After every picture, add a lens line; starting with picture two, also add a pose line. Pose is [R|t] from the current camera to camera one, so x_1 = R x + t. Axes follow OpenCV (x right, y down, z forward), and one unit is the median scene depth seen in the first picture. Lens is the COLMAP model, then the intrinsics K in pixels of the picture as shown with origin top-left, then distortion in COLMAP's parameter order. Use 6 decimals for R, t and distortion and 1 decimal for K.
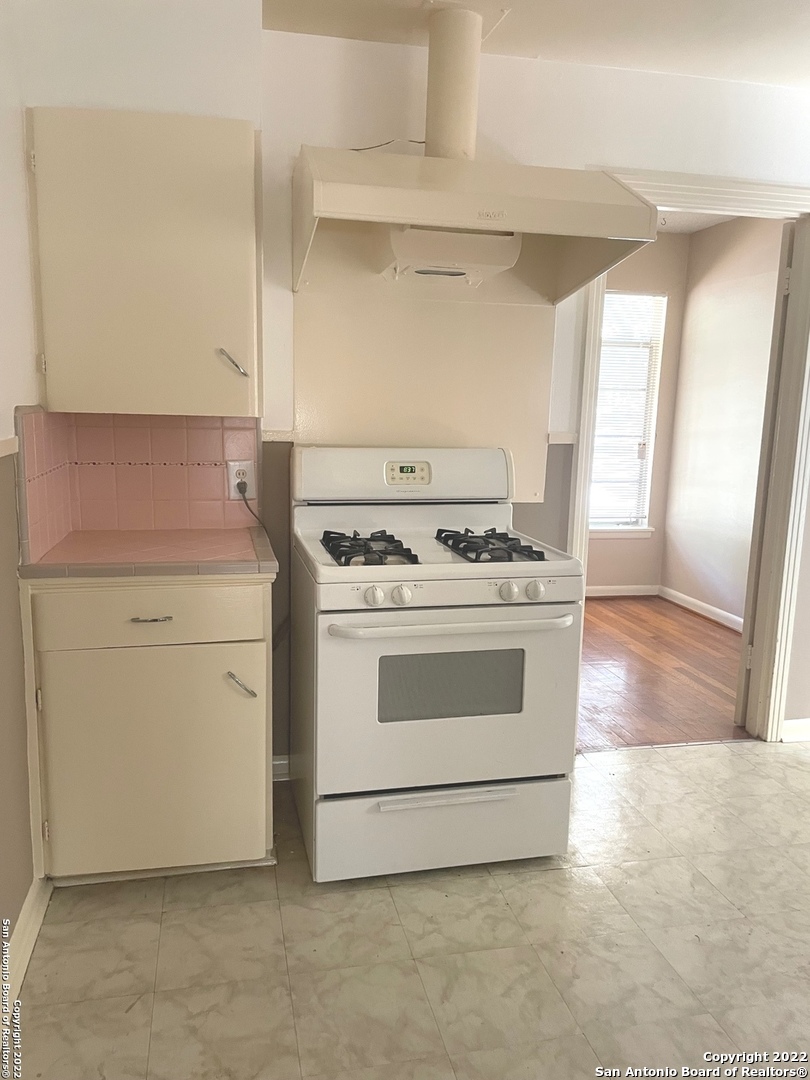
lens RADIAL K [[829.6, 0, 405.2], [0, 829.6, 535.6], [0, 0, 1]] dist [0.075971, -0.105002]
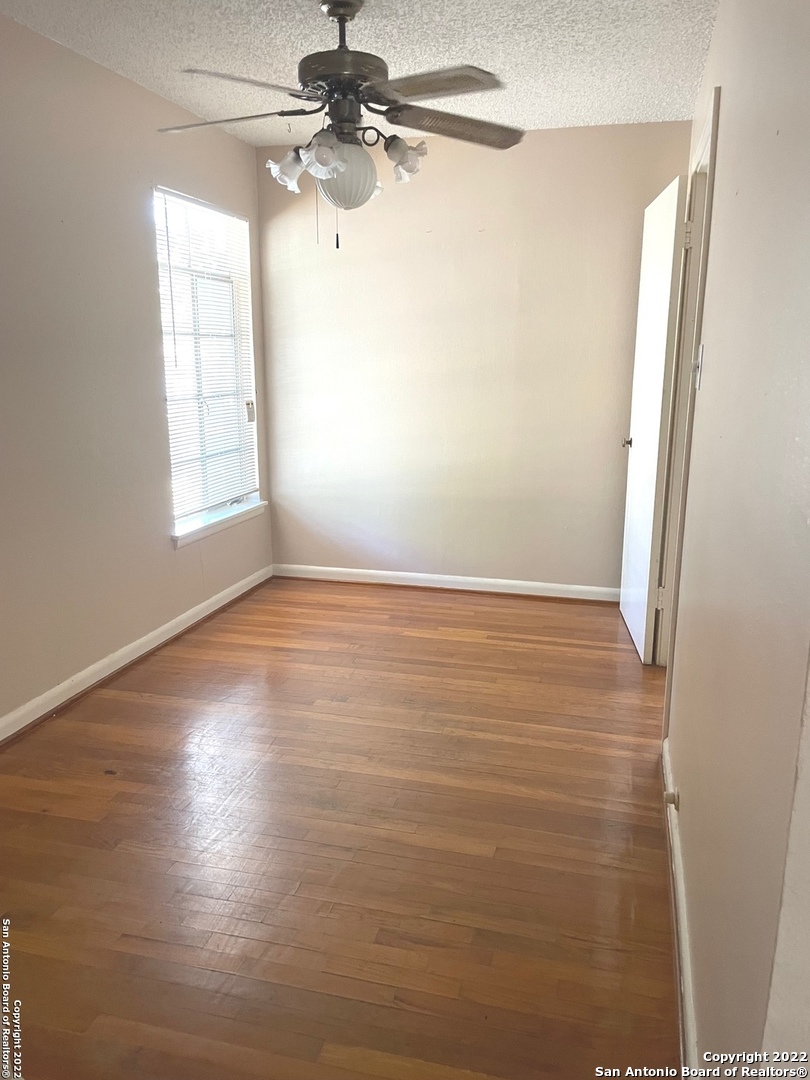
lens RADIAL K [[829.6, 0, 407.3], [0, 829.6, 549.4], [0, 0, 1]] dist [0.075971, -0.105002]
pose [[0.471872, -0.237081, 0.849194, -0.405149], [0.155452, 0.970451, 0.184554, -0.104302], [-0.867855, 0.044923, 0.494783, 0.488510]]
